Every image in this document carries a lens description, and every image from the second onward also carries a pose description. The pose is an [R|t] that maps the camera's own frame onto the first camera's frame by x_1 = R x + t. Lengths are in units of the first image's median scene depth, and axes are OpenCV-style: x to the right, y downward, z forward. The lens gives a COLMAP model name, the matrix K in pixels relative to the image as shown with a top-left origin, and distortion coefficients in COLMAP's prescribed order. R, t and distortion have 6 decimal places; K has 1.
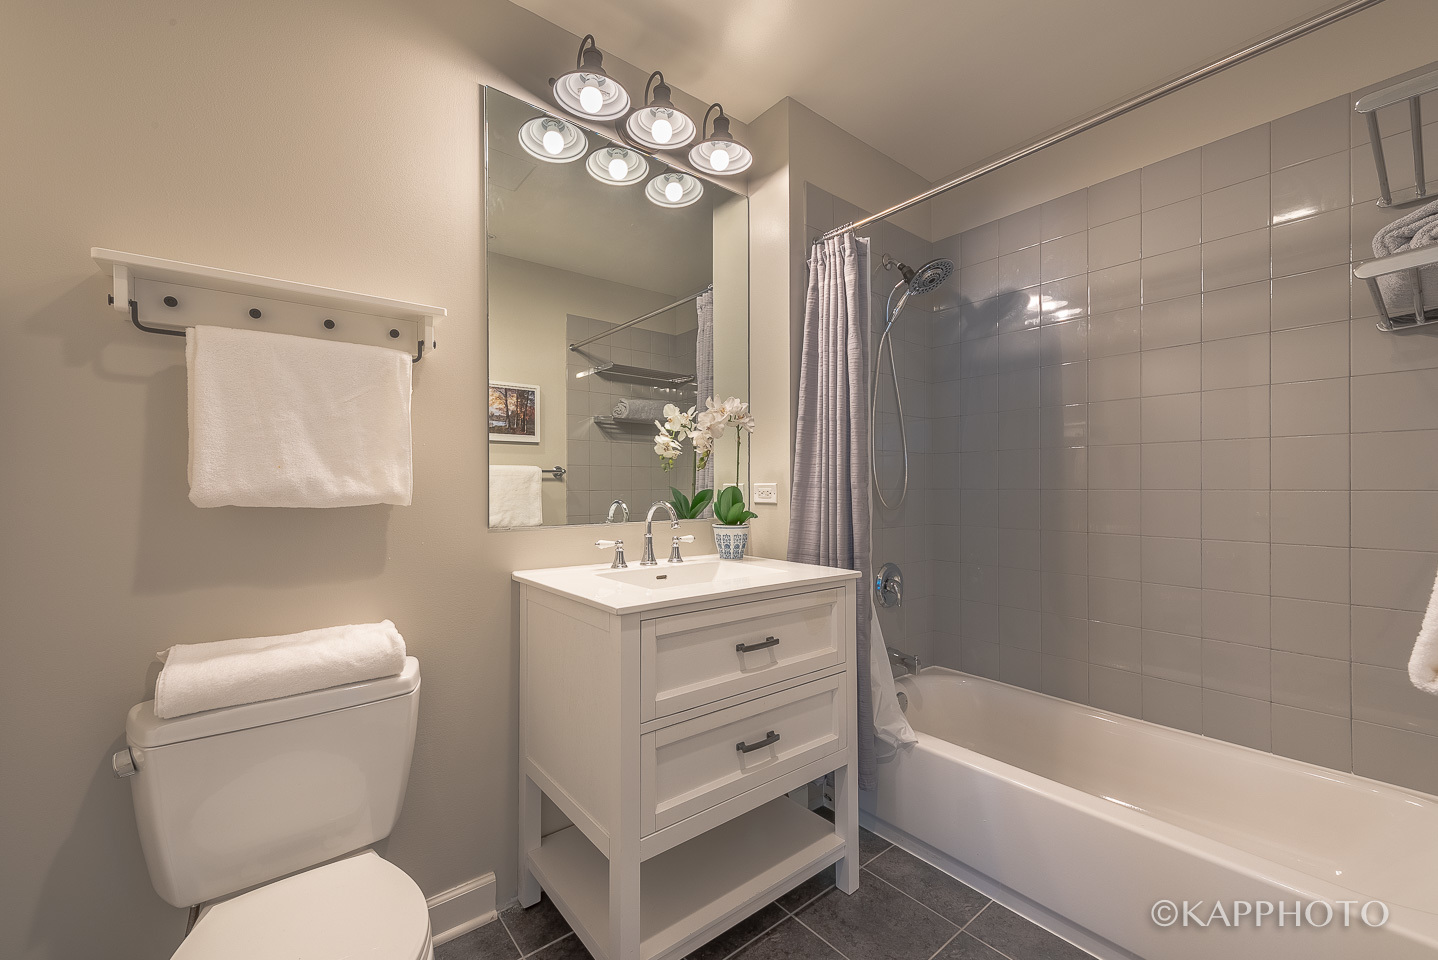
lens RADIAL K [[569.0, 0, 711.3], [0, 569.0, 484.4], [0, 0, 1]] dist [-0.001229, -0.000133]
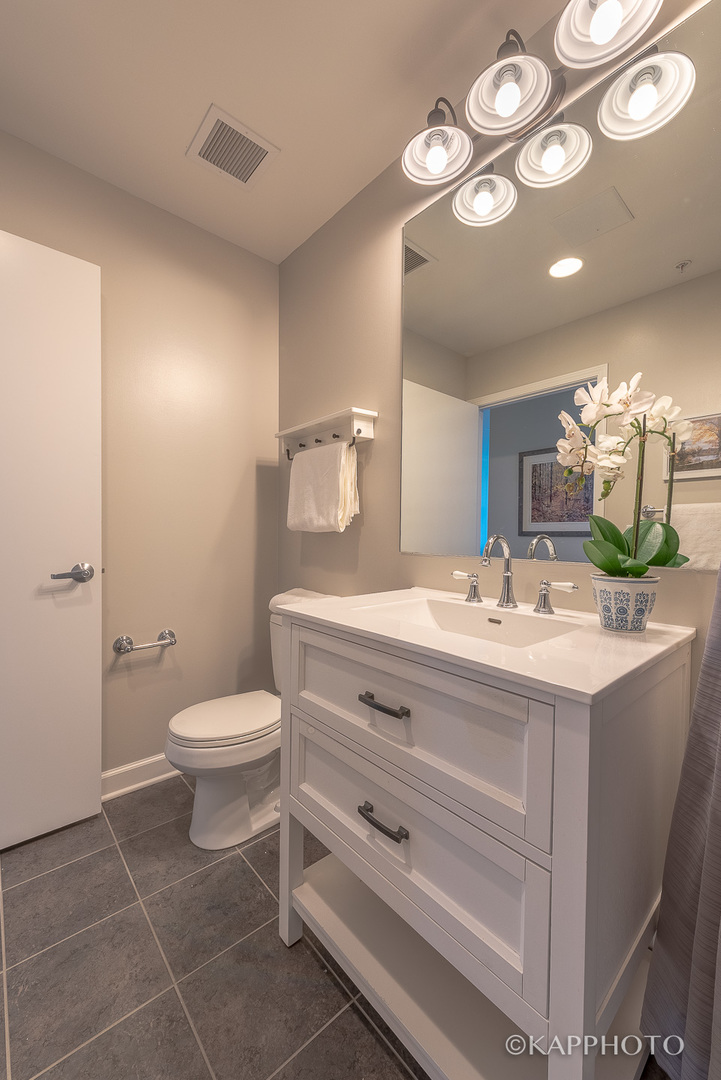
lens RADIAL K [[427.3, 0, 356.9], [0, 427.3, 539.5], [0, 0, 1]] dist [-0.001229, -0.000133]
pose [[0.037313, 0.022494, -0.999050, 0.496783], [-0.004452, 0.999740, 0.022343, 0.019971], [0.999294, 0.003614, 0.037404, 0.671049]]
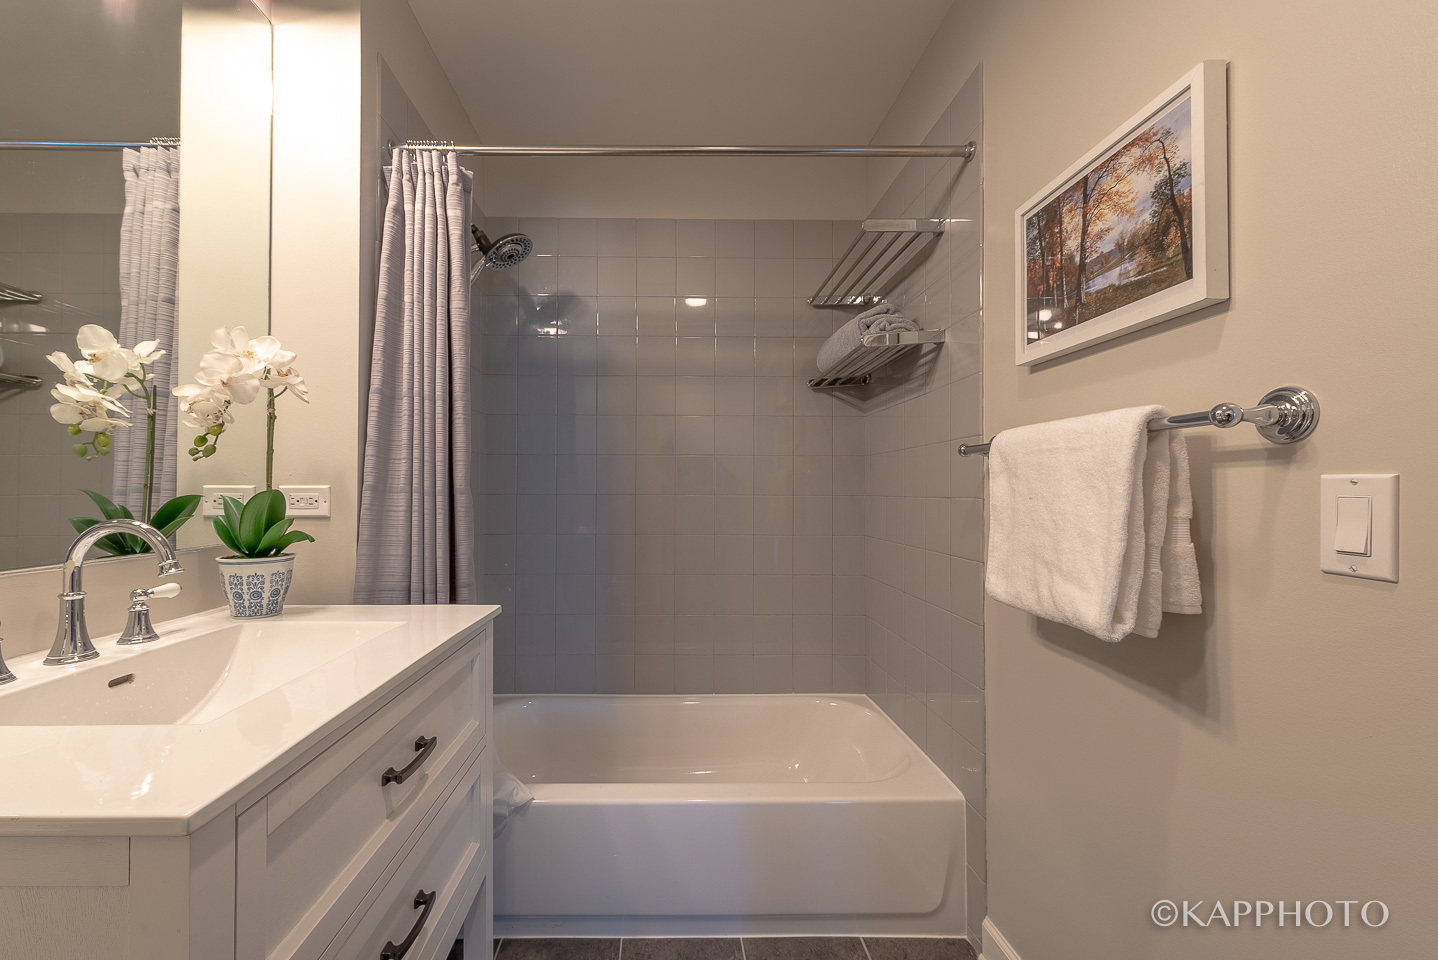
lens RADIAL K [[569.0, 0, 711.3], [0, 569.0, 484.4], [0, 0, 1]] dist [-0.001229, -0.000133]
pose [[0.617563, 0.013403, 0.786407, -0.139384], [-0.005933, 0.999906, -0.012383, 0.002302], [-0.786499, 0.002981, 0.617584, 0.282555]]
